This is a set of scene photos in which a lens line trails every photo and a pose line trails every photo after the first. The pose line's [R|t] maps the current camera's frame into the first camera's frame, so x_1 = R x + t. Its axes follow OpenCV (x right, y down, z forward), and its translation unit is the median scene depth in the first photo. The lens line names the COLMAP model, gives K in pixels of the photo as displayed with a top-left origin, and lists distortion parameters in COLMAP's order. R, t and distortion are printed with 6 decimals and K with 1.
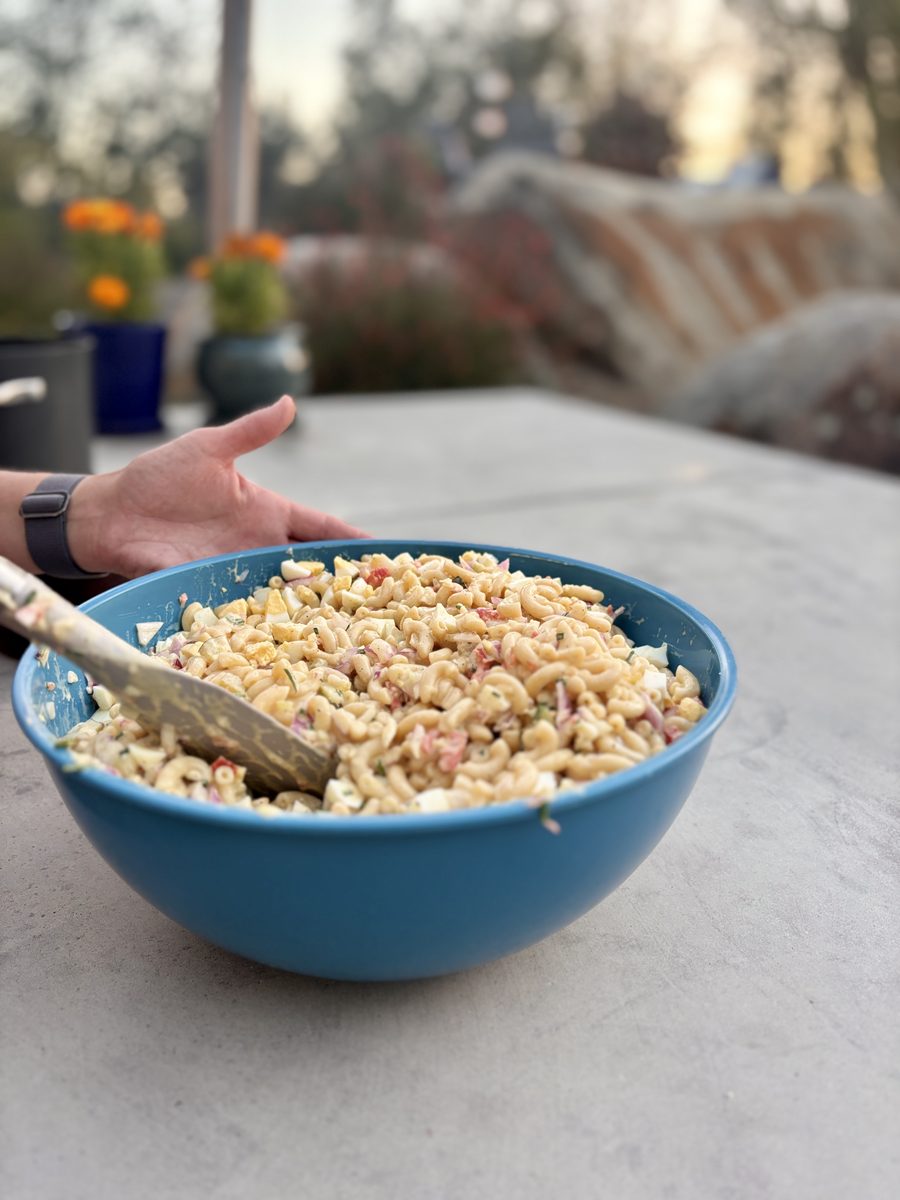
lens RADIAL K [[977.4, 0, 453.1], [0, 977.4, 595.9], [0, 0, 1]] dist [0.004575, -0.013352]
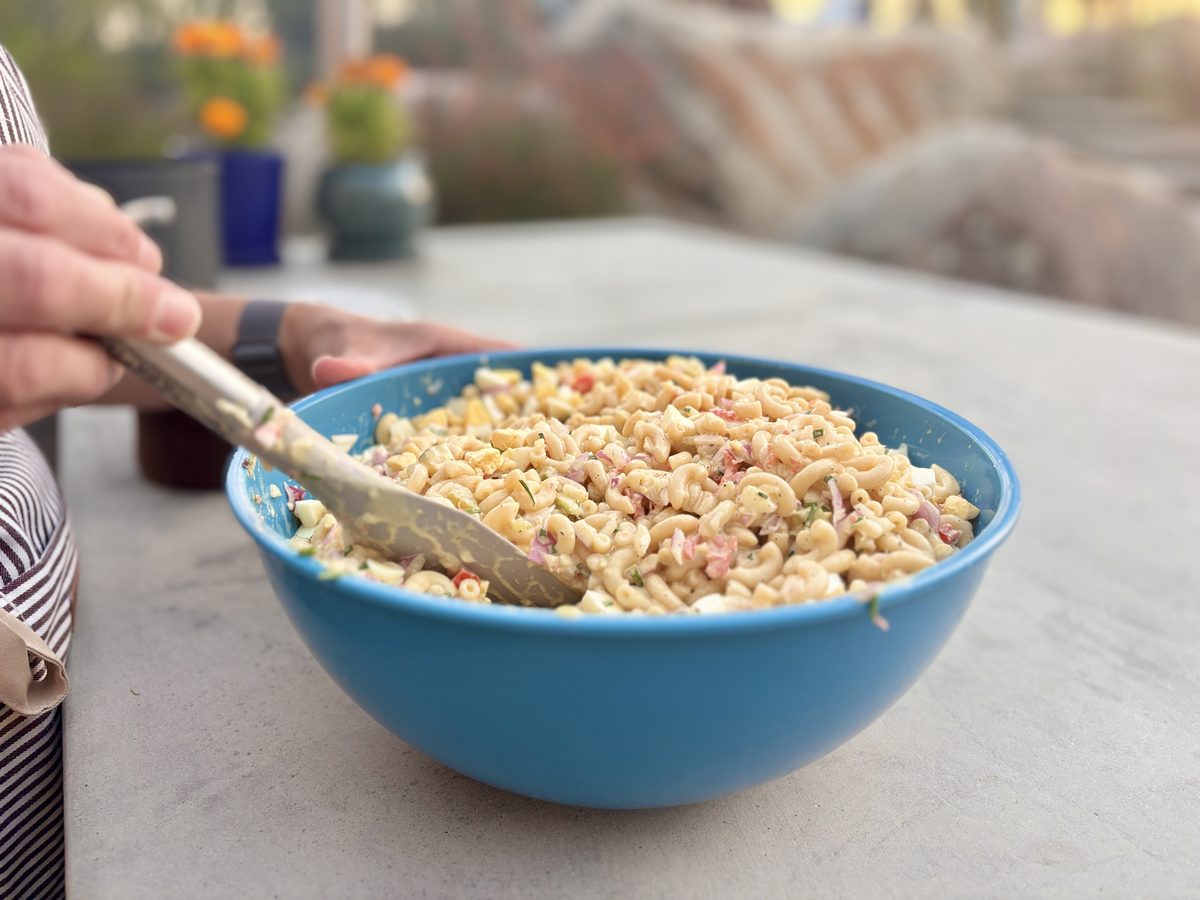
lens RADIAL K [[977.4, 0, 601.5], [0, 977.4, 452.5], [0, 0, 1]] dist [0.004575, -0.013352]
pose [[0.998671, -0.018591, 0.048060, -0.131142], [0.017886, 0.999727, 0.015045, 0.039366], [-0.048327, -0.014165, 0.998731, 0.079098]]
